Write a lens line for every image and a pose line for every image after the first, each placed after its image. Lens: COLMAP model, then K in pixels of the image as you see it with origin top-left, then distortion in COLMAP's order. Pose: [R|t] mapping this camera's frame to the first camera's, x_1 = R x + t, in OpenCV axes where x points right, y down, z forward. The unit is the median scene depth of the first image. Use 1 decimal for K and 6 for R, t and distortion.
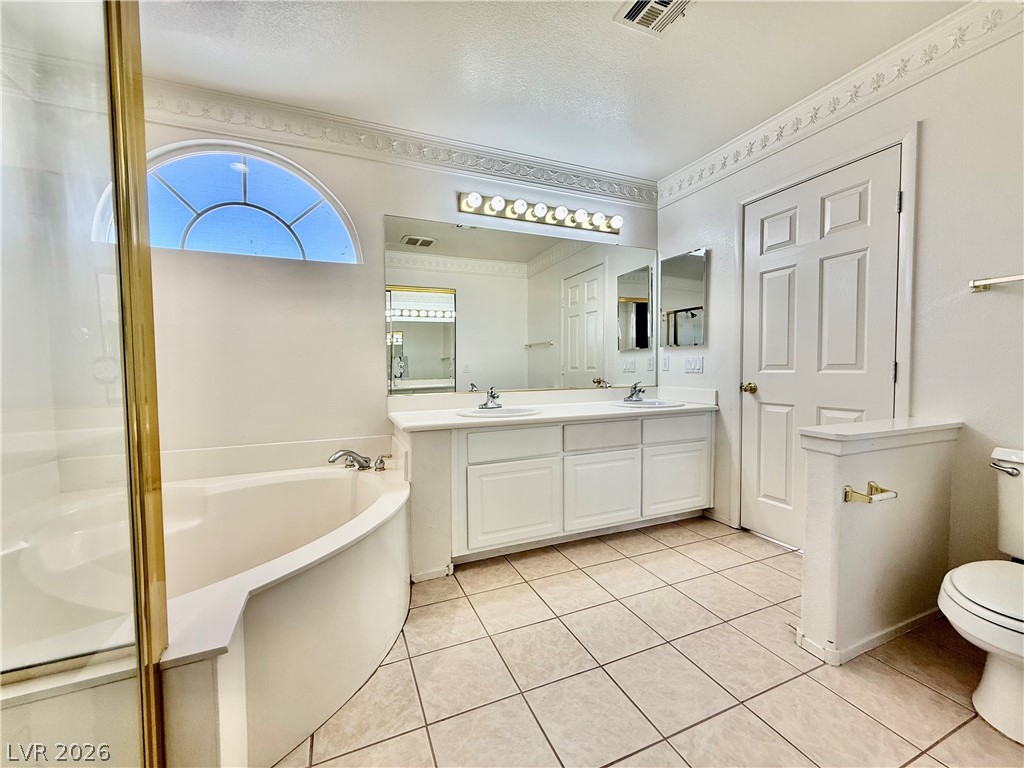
lens RADIAL K [[405.5, 0, 509.5], [0, 405.5, 384.3], [0, 0, 1]] dist [0.002113, 0.000929]
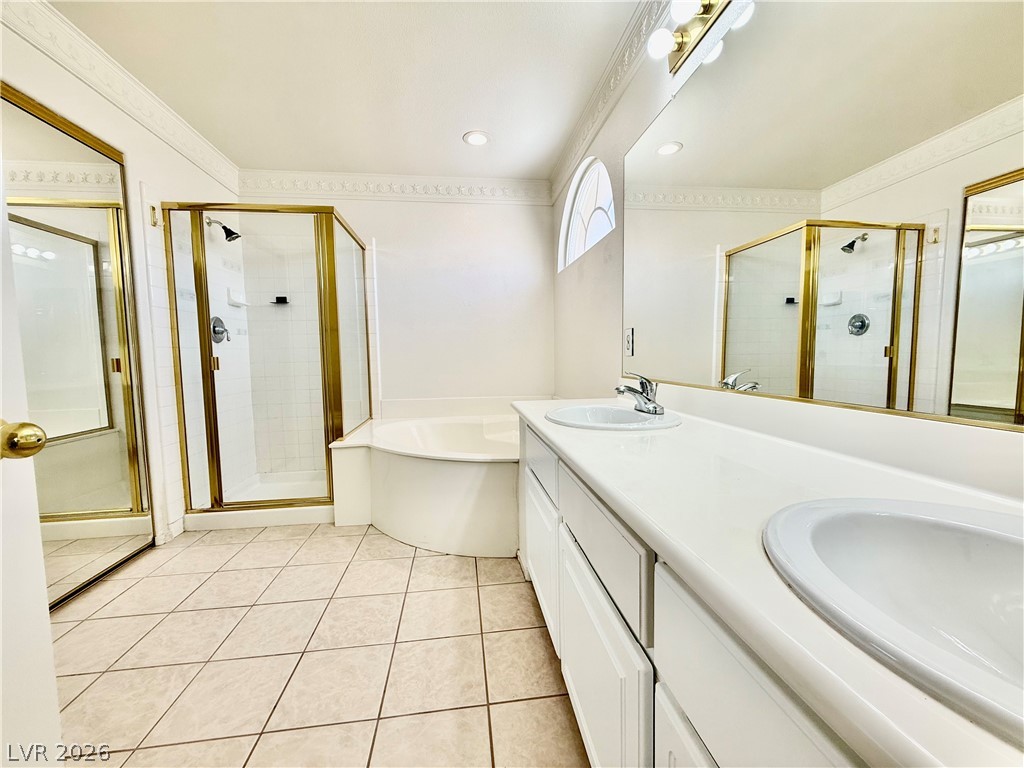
lens RADIAL K [[405.5, 0, 509.3], [0, 405.5, 389.7], [0, 0, 1]] dist [0.002113, 0.000929]
pose [[-0.269673, 0.092822, -0.958468, 0.780391], [-0.019084, 0.994633, 0.101694, -0.034931], [0.962763, 0.045716, -0.266454, 1.373472]]
